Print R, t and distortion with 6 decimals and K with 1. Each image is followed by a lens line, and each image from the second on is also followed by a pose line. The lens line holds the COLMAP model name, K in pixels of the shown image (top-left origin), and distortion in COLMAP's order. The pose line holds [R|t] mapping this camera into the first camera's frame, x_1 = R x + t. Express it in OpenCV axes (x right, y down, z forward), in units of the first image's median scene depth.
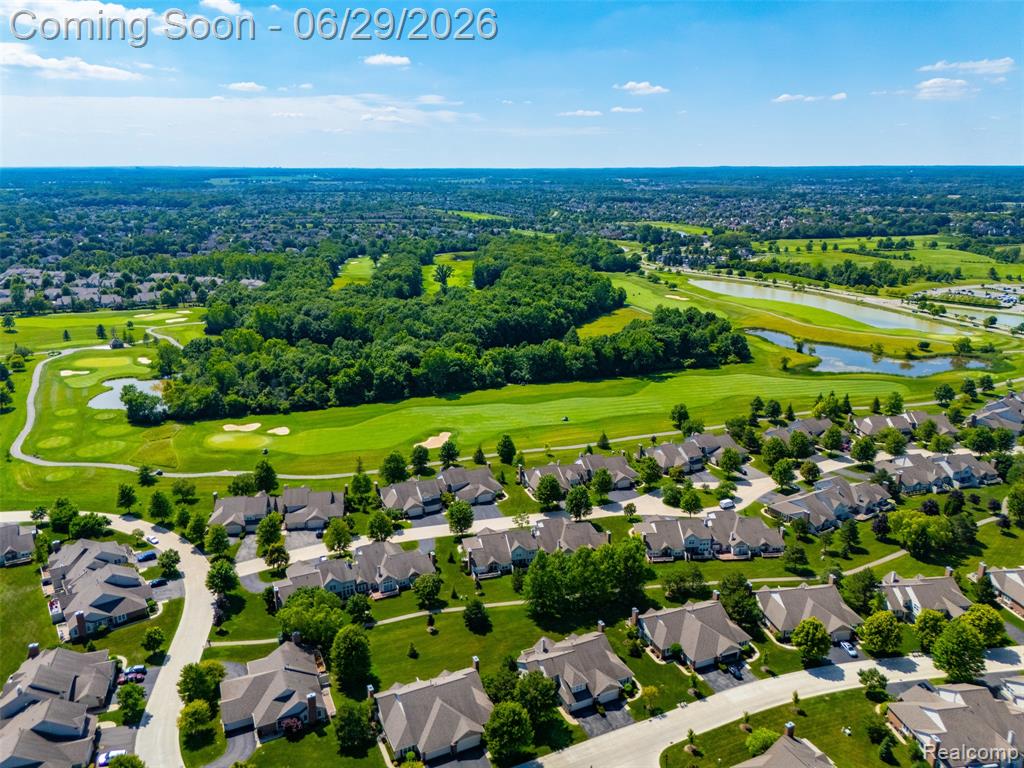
lens RADIAL K [[748.4, 0, 512.0], [0, 748.4, 384.0], [0, 0, 1]] dist [0.093711, -0.122147]
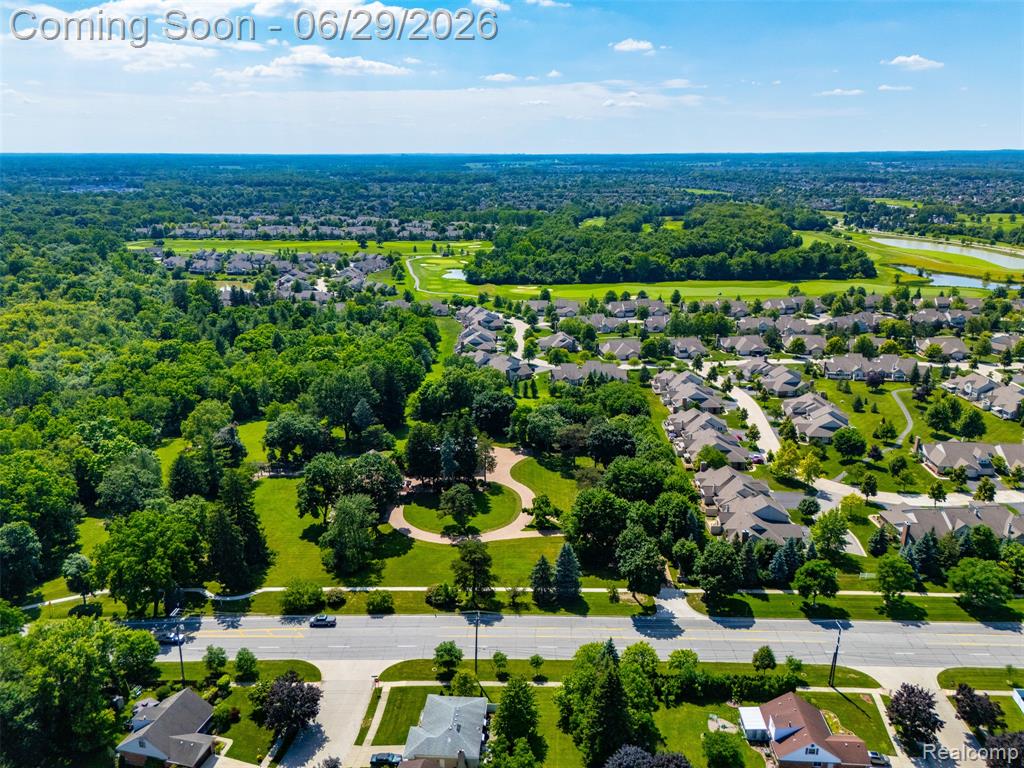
lens RADIAL K [[755.1, 0, 512.0], [0, 755.1, 384.0], [0, 0, 1]] dist [0.064014, -0.057334]
pose [[0.955670, 0.085761, -0.281672, 0.033635], [-0.081507, 0.996312, 0.026809, 0.064308], [0.282933, -0.002662, 0.959136, -0.189517]]
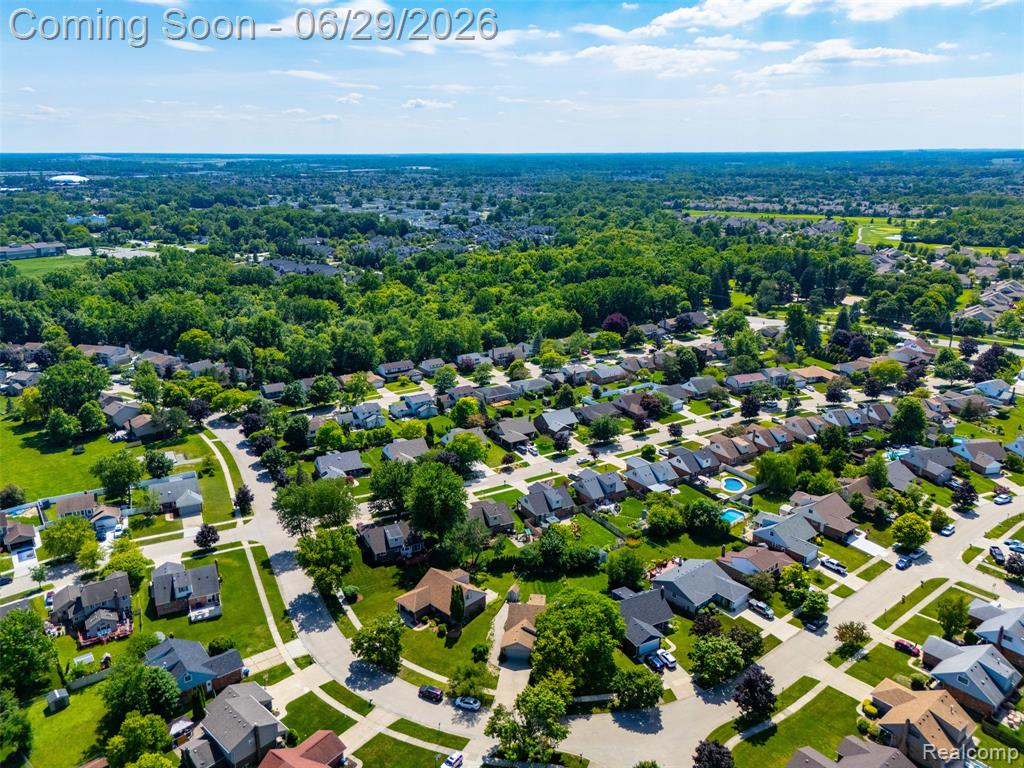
lens RADIAL K [[755.1, 0, 512.0], [0, 755.1, 384.0], [0, 0, 1]] dist [0.064014, -0.057334]
pose [[0.612586, 0.231220, -0.755828, 0.177252], [-0.218474, 0.968533, 0.119221, 0.126109], [0.759610, 0.092095, 0.643825, -0.381917]]
